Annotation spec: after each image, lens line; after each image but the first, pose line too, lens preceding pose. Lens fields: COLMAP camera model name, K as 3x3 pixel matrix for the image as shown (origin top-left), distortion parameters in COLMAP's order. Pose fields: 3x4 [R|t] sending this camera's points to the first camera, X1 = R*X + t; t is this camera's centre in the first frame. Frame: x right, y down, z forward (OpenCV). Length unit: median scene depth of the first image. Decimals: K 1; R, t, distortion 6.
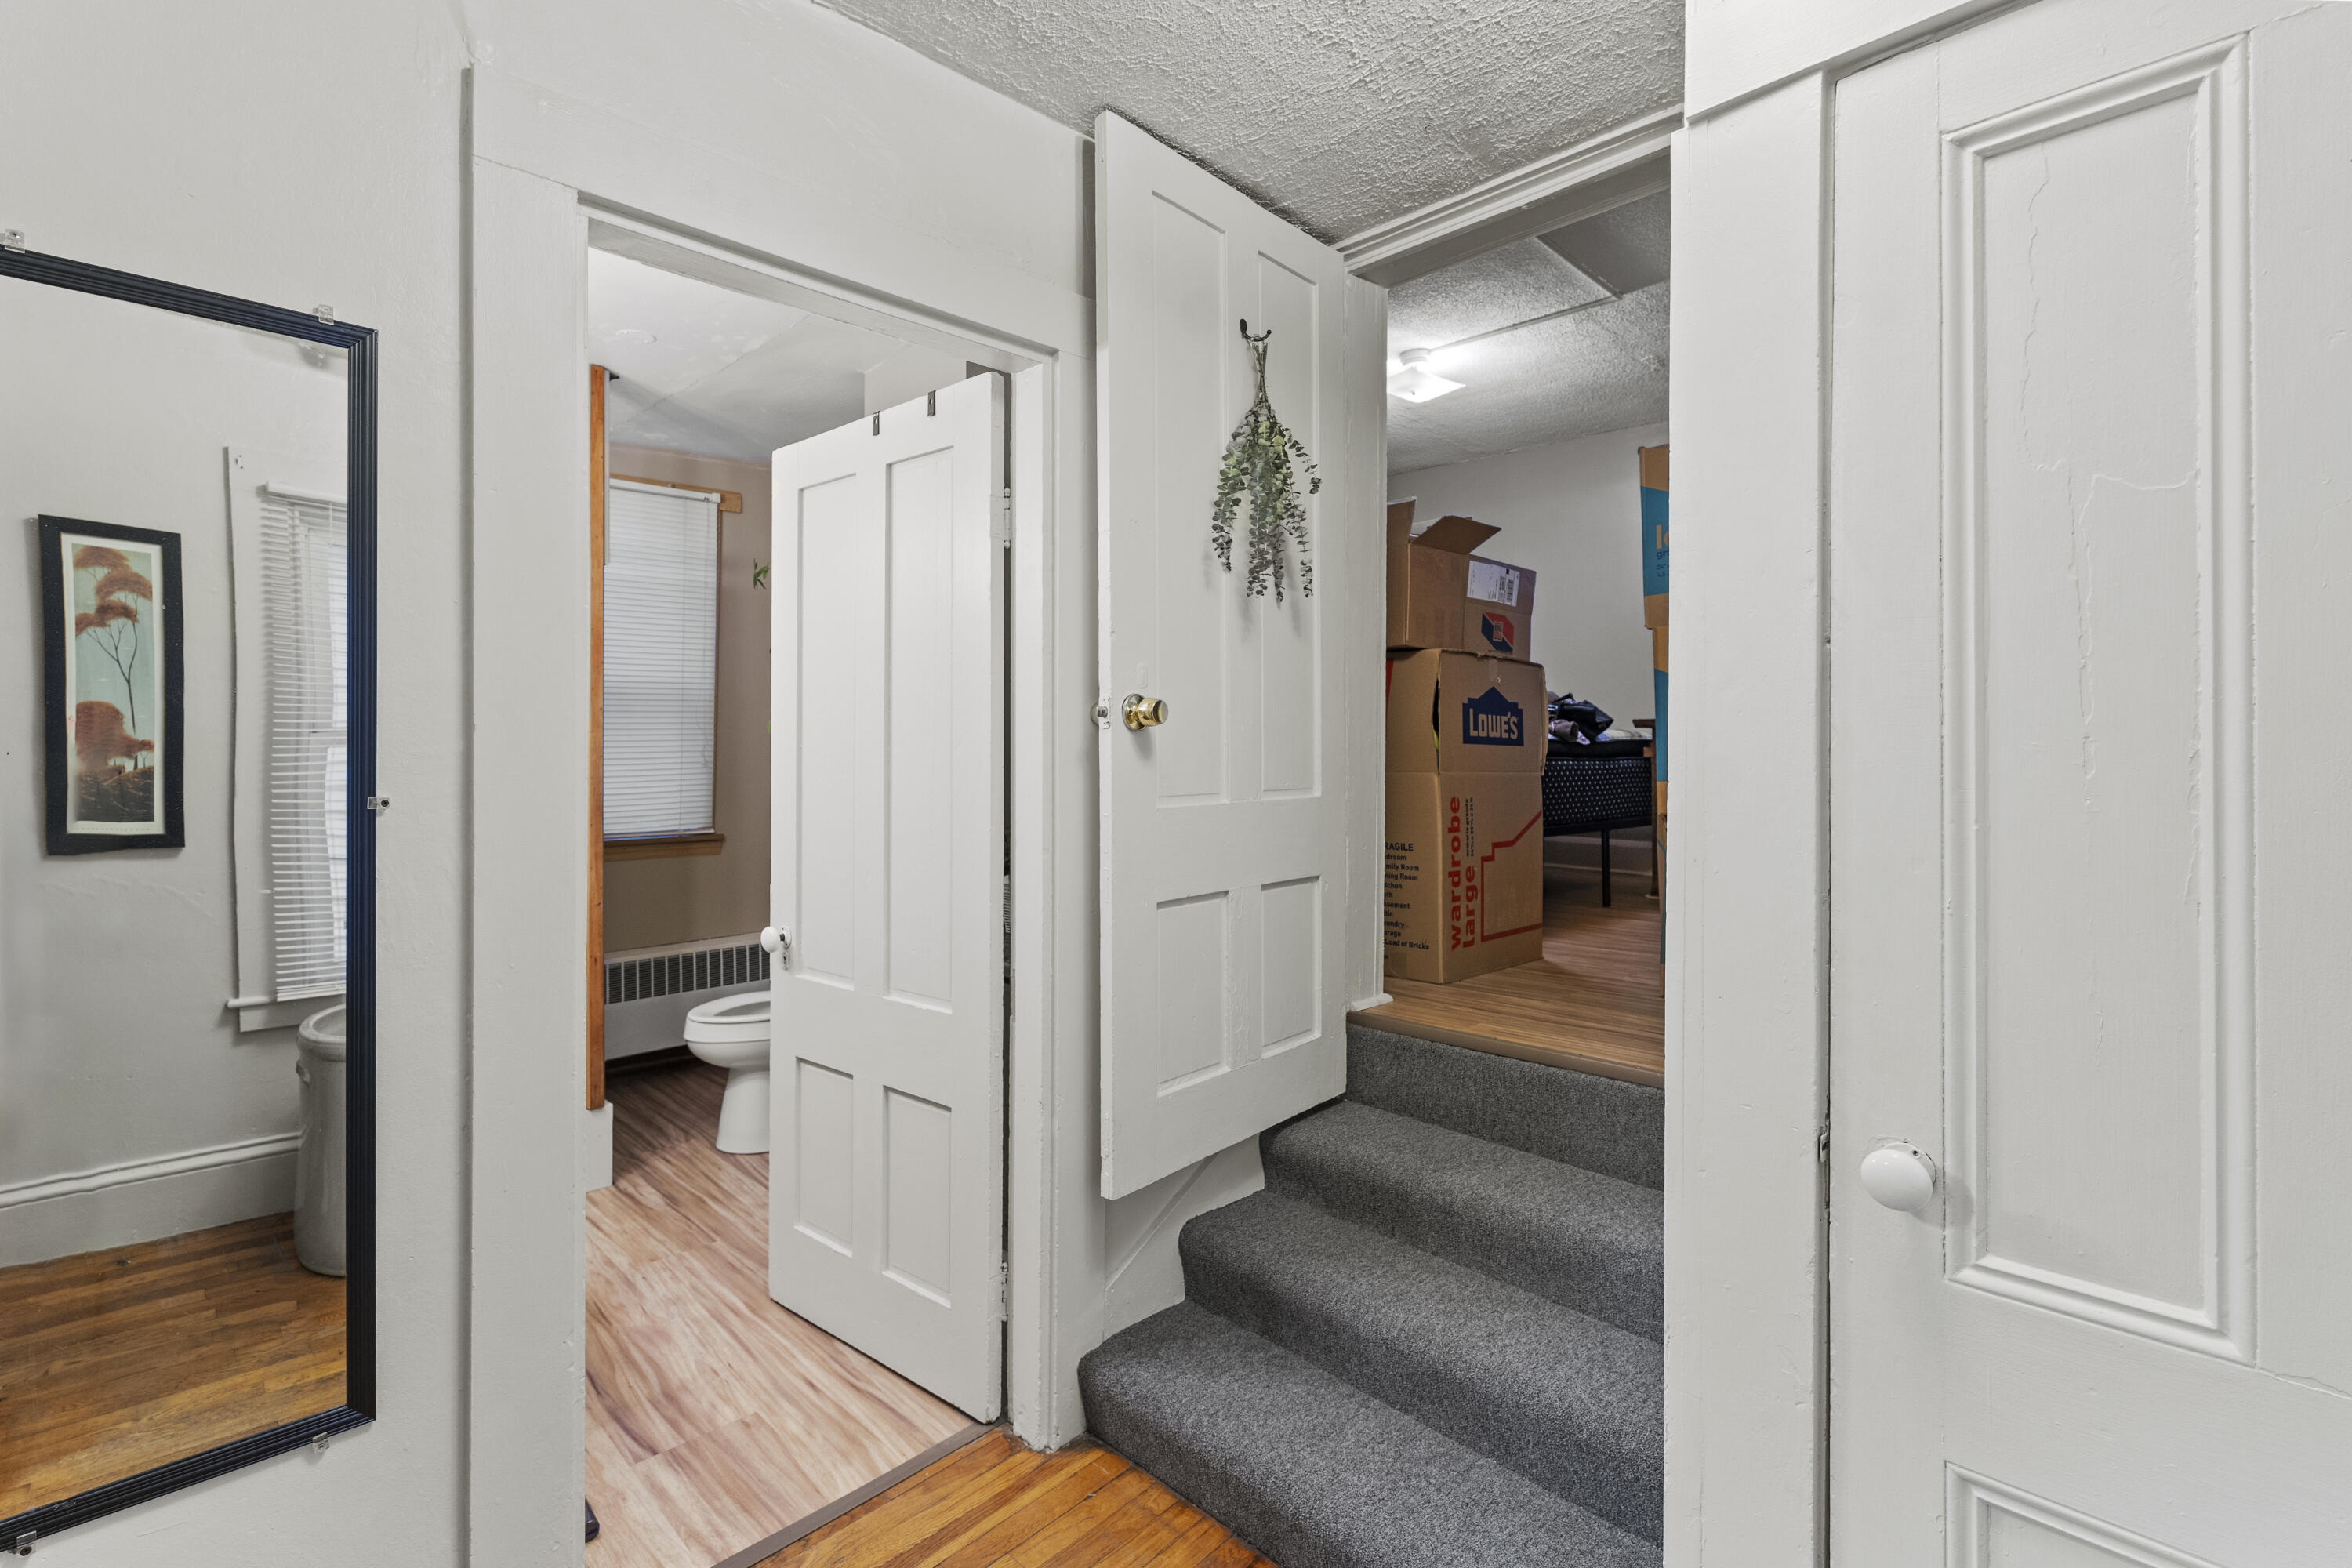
lens RADIAL K [[1056.2, 0, 1172.3], [0, 1056.2, 774.5], [0, 0, 1]] dist [-0.002765, 0.006501]
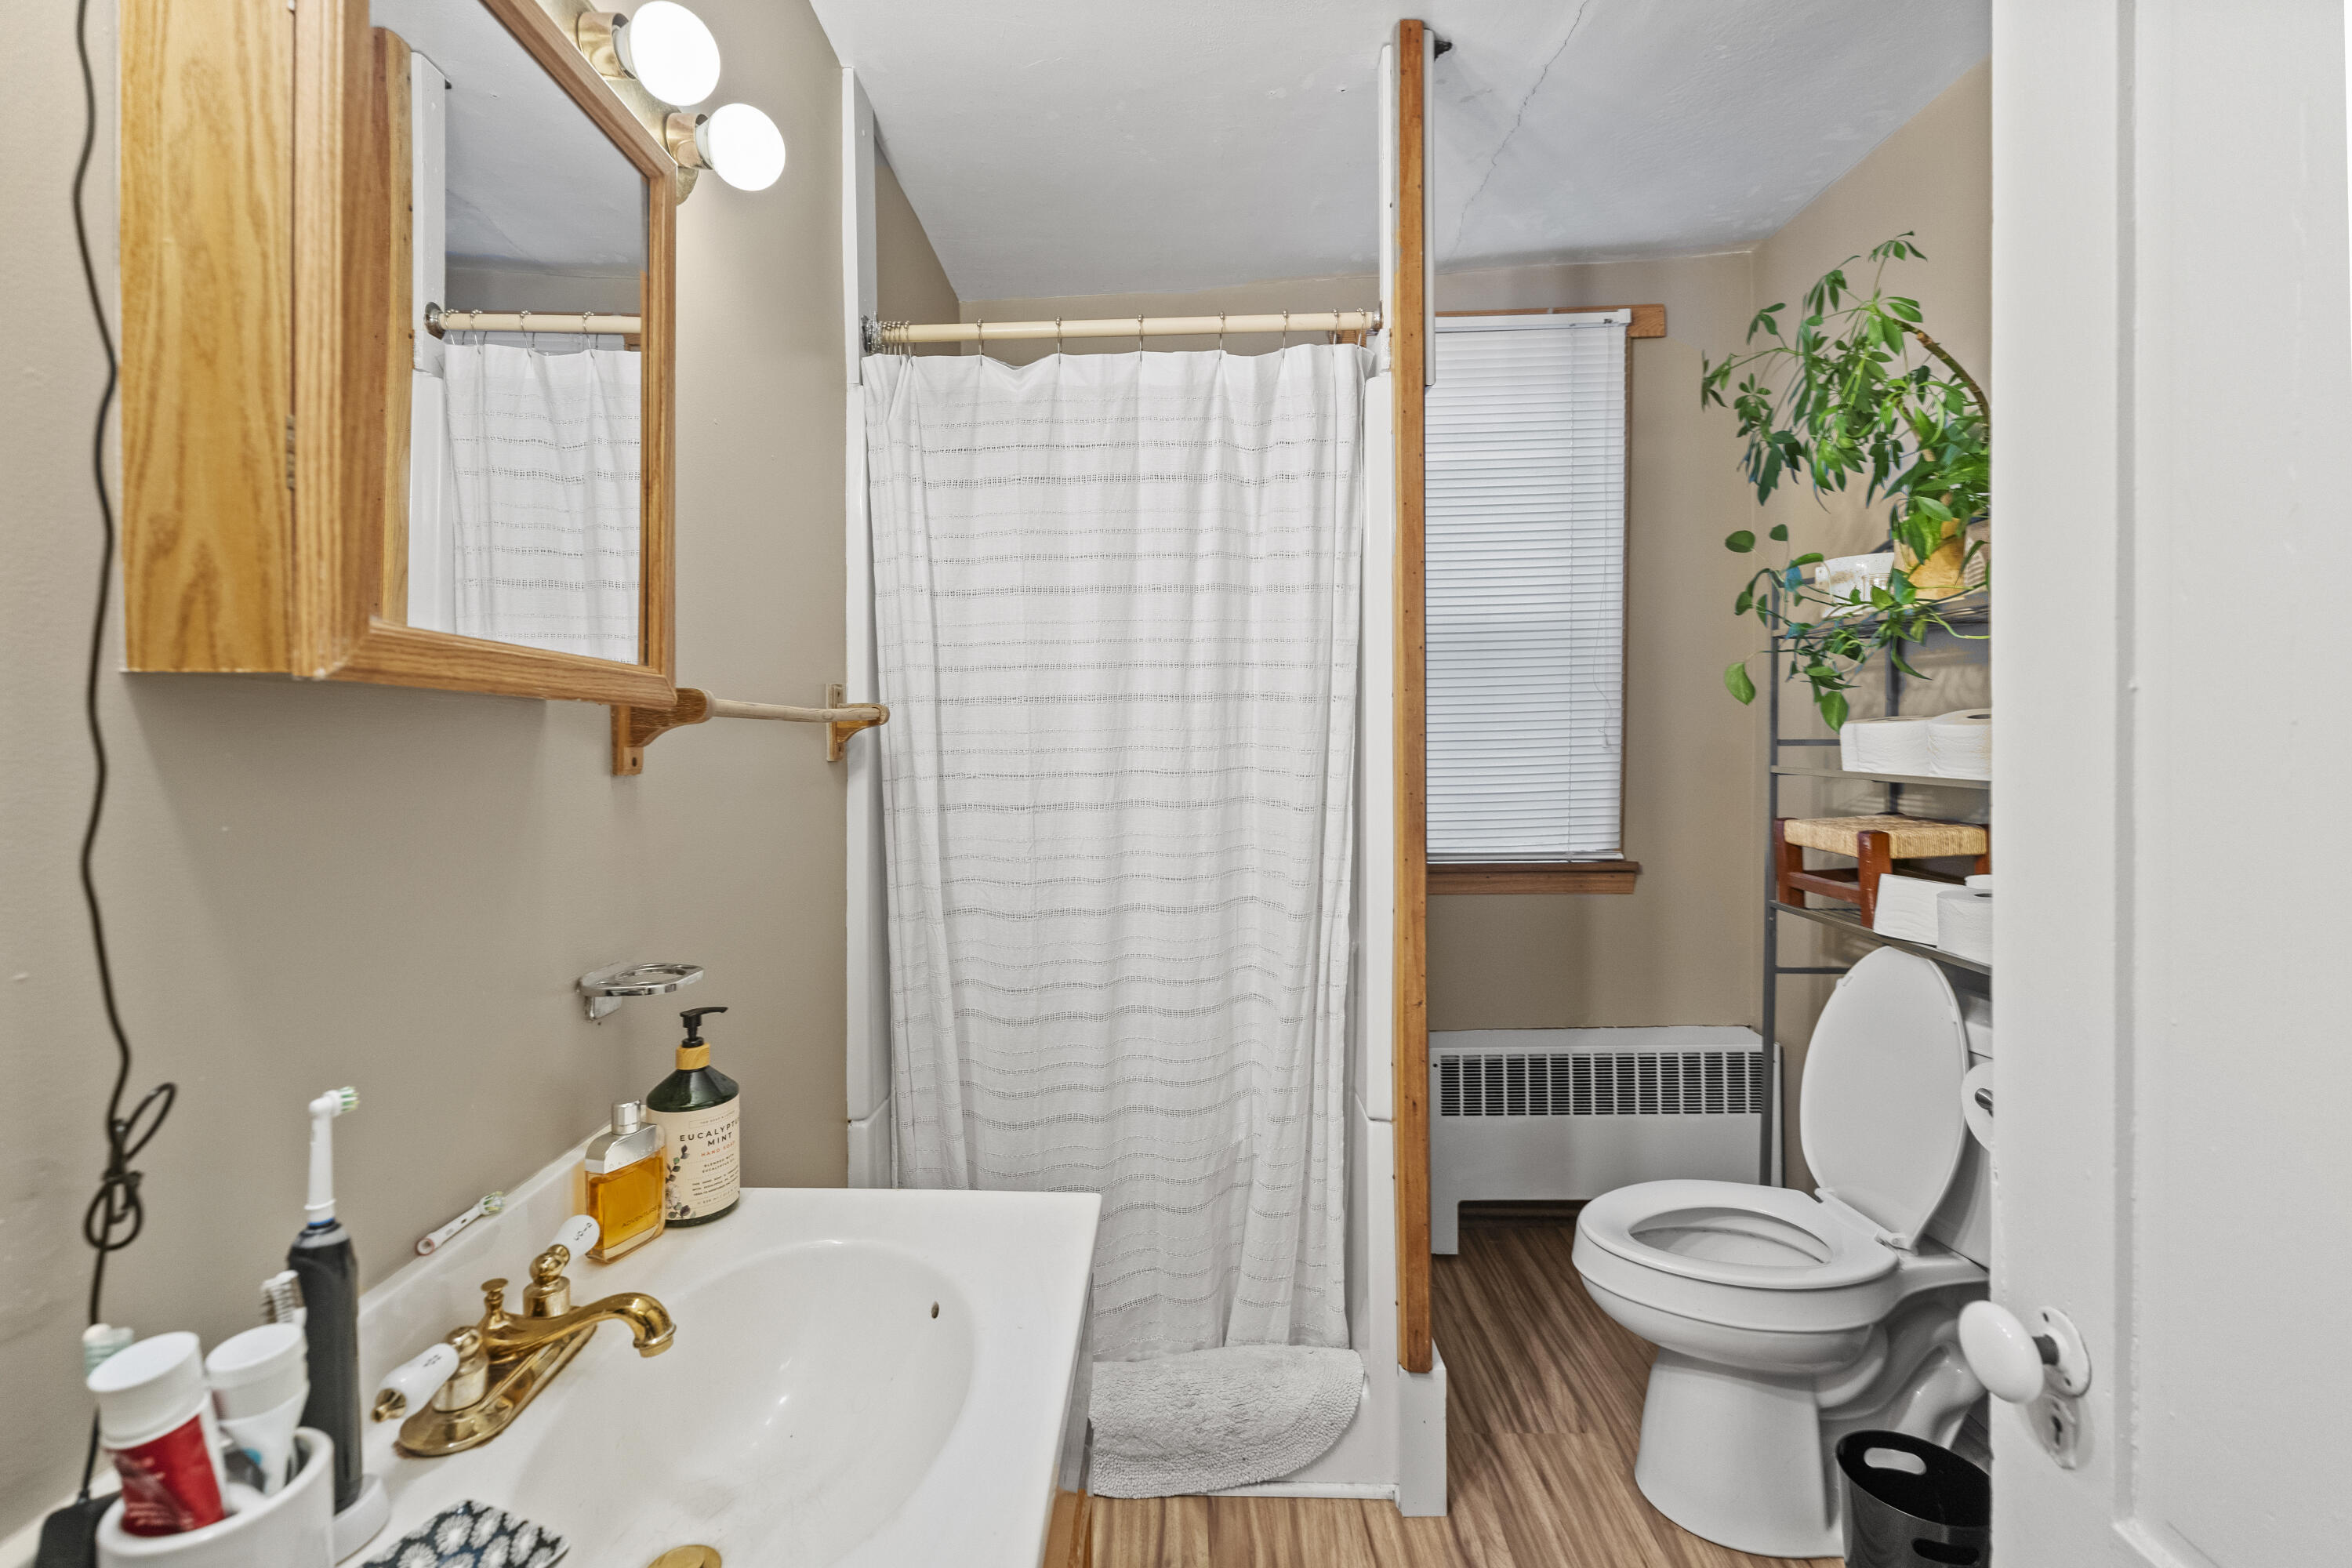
lens RADIAL K [[1056.2, 0, 1172.3], [0, 1056.2, 774.5], [0, 0, 1]] dist [-0.002765, 0.006501]
pose [[0.694251, -0.004992, -0.719715, -0.217026], [0.003167, 0.999987, -0.003880, 0.010753], [0.719726, 0.000414, 0.694258, 0.481066]]
